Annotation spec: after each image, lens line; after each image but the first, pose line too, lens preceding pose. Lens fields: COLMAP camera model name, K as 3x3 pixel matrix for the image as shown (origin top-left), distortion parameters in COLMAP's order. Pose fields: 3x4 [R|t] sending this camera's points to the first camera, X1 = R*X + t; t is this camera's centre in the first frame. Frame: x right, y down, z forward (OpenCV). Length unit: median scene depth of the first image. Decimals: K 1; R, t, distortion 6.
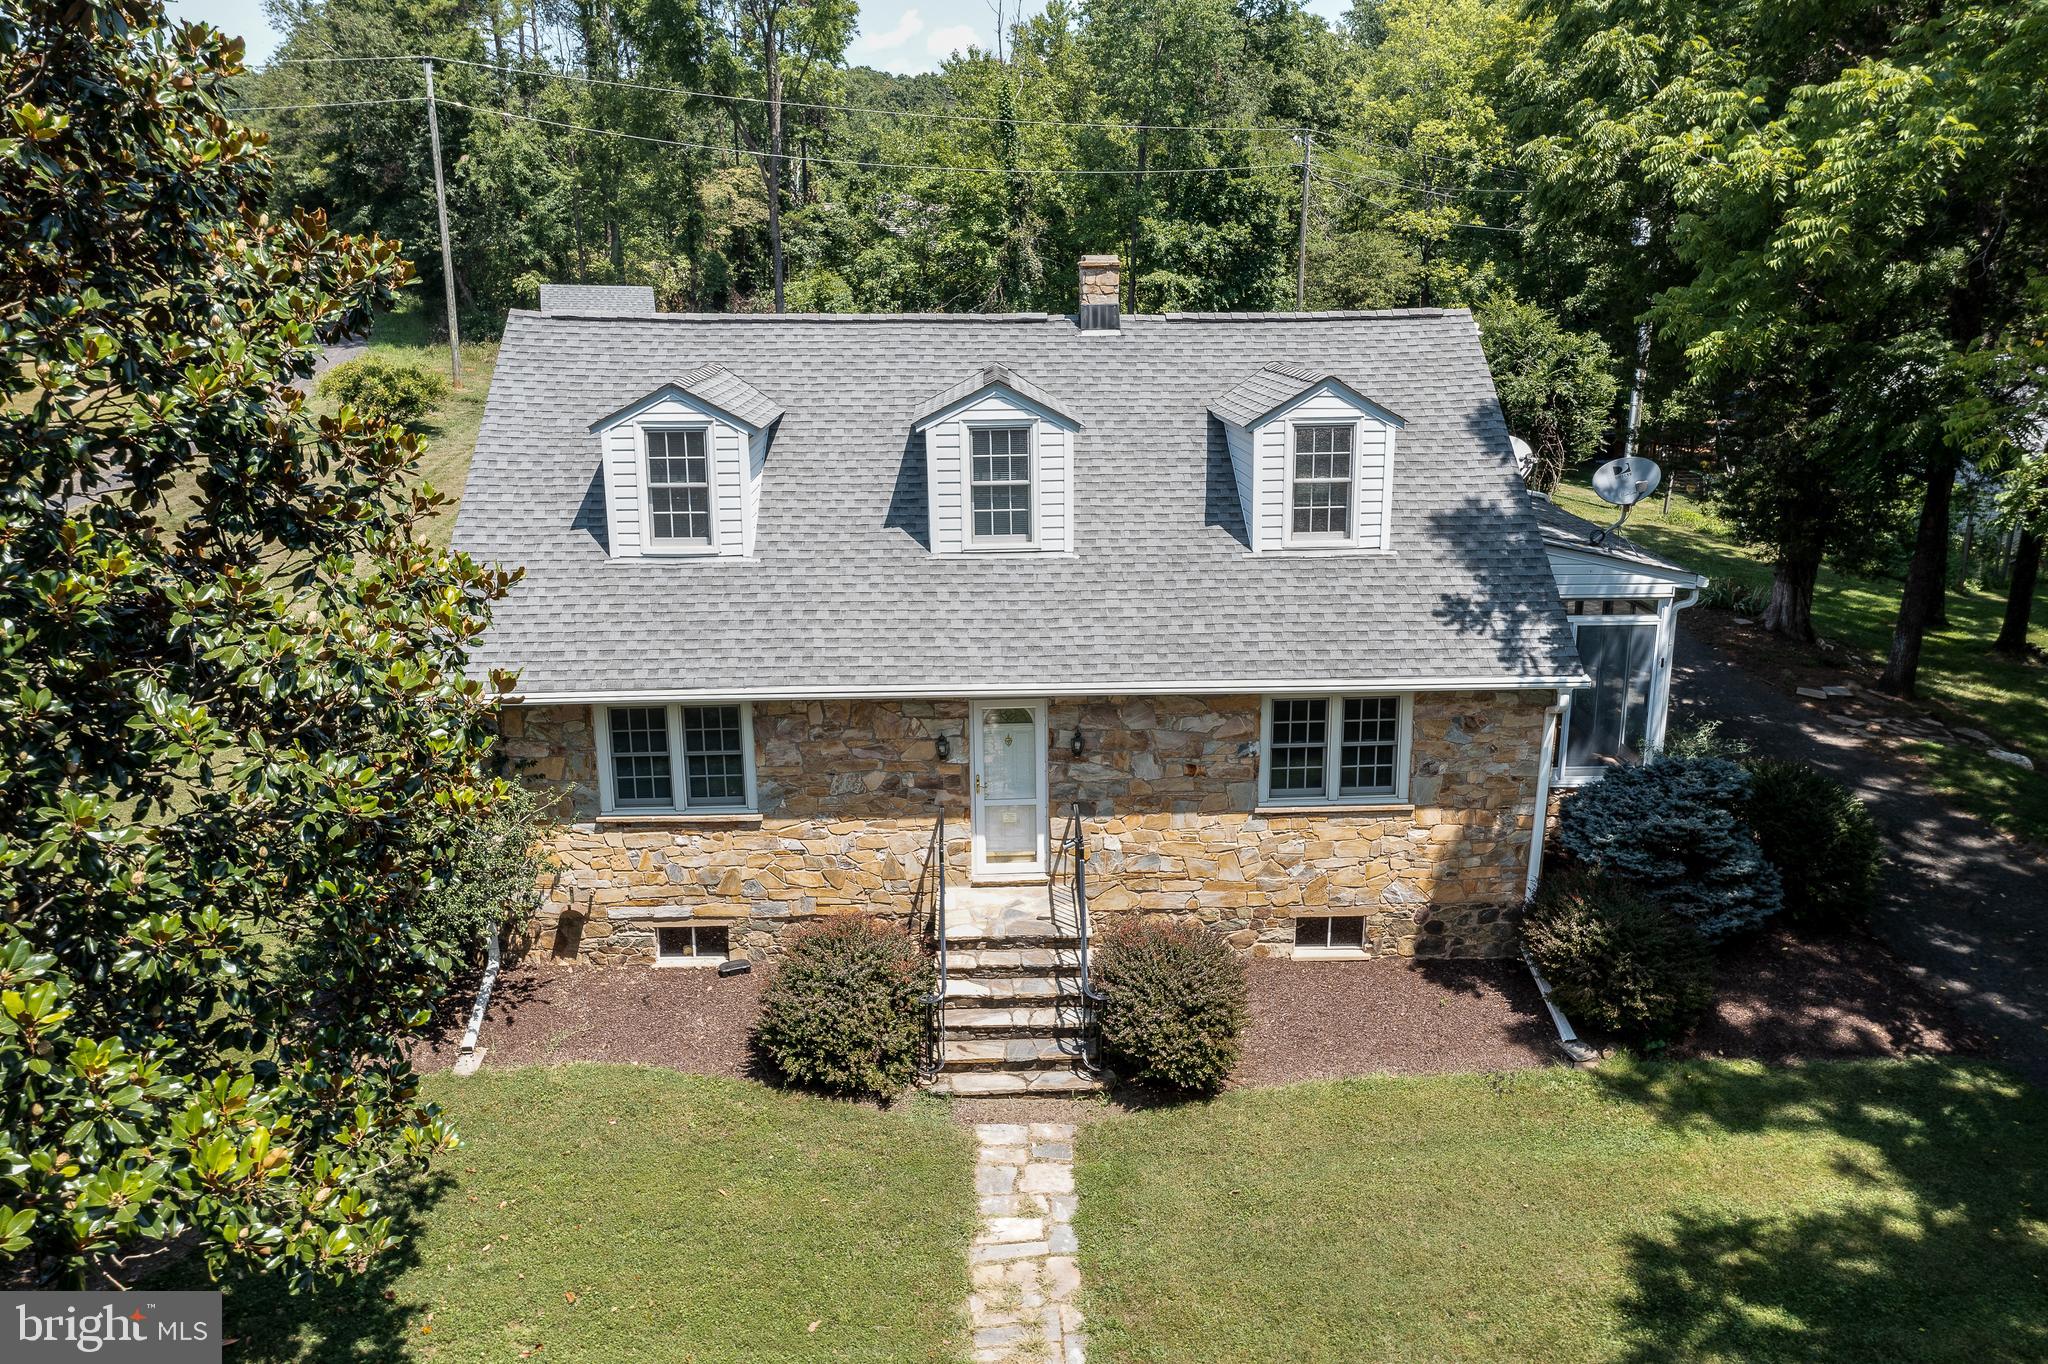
lens RADIAL K [[1625.9, 0, 1019.0], [0, 1625.9, 683.9], [0, 0, 1]] dist [0.002534, -0.000517]
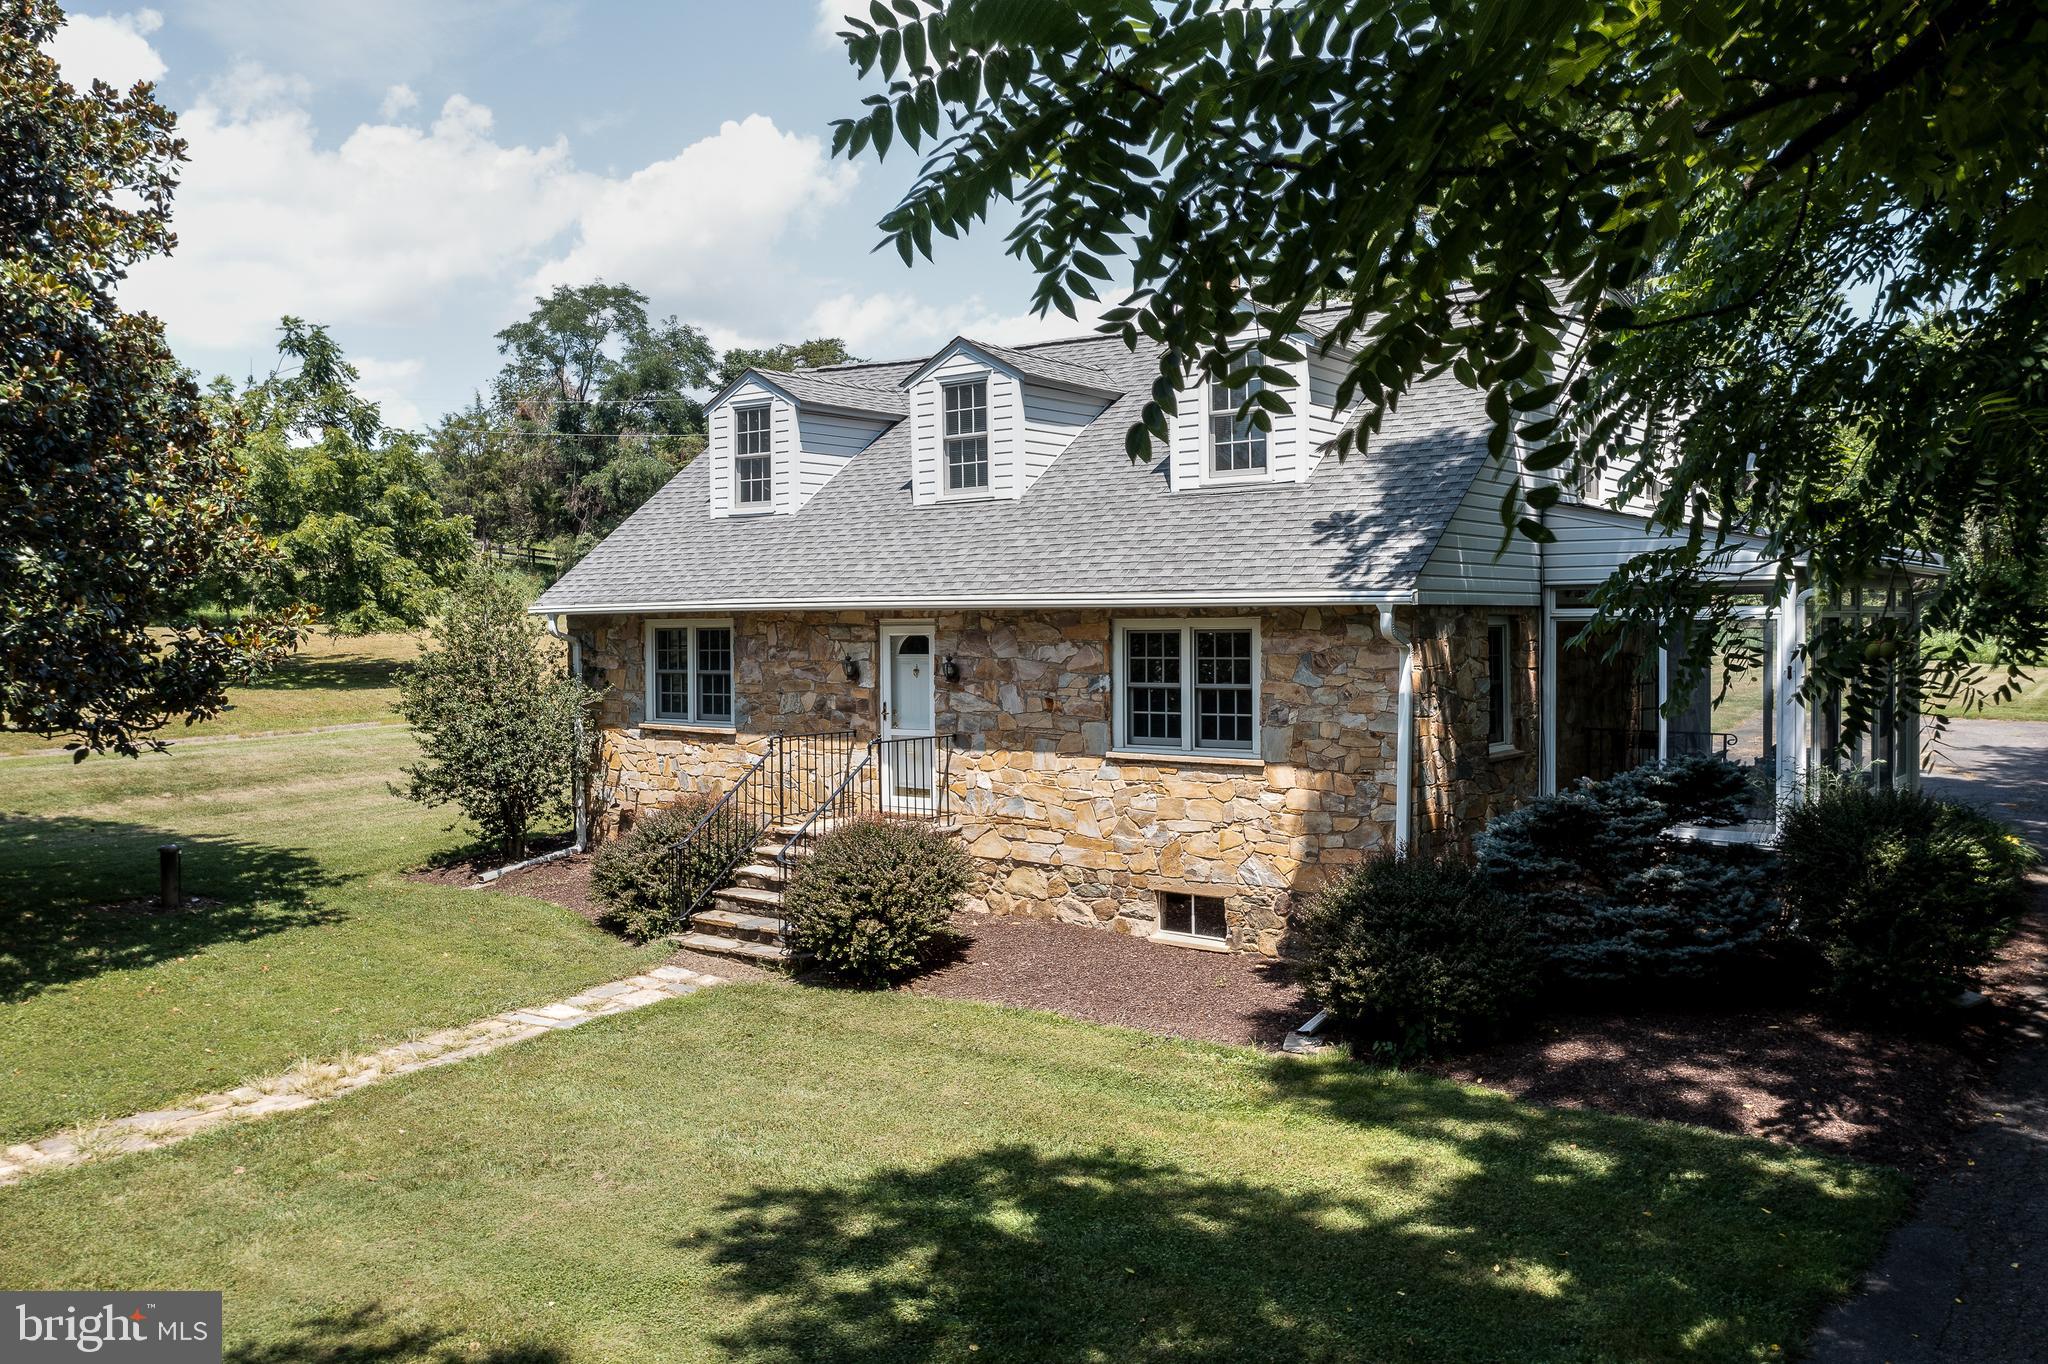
lens RADIAL K [[1625.9, 0, 1031.2], [0, 1625.9, 677.5], [0, 0, 1]] dist [0.002534, -0.000517]
pose [[0.767826, 0.021137, -0.640309, 0.695013], [-0.175476, 0.968174, -0.178461, 0.206099], [0.616158, 0.249385, 0.747098, 0.284629]]
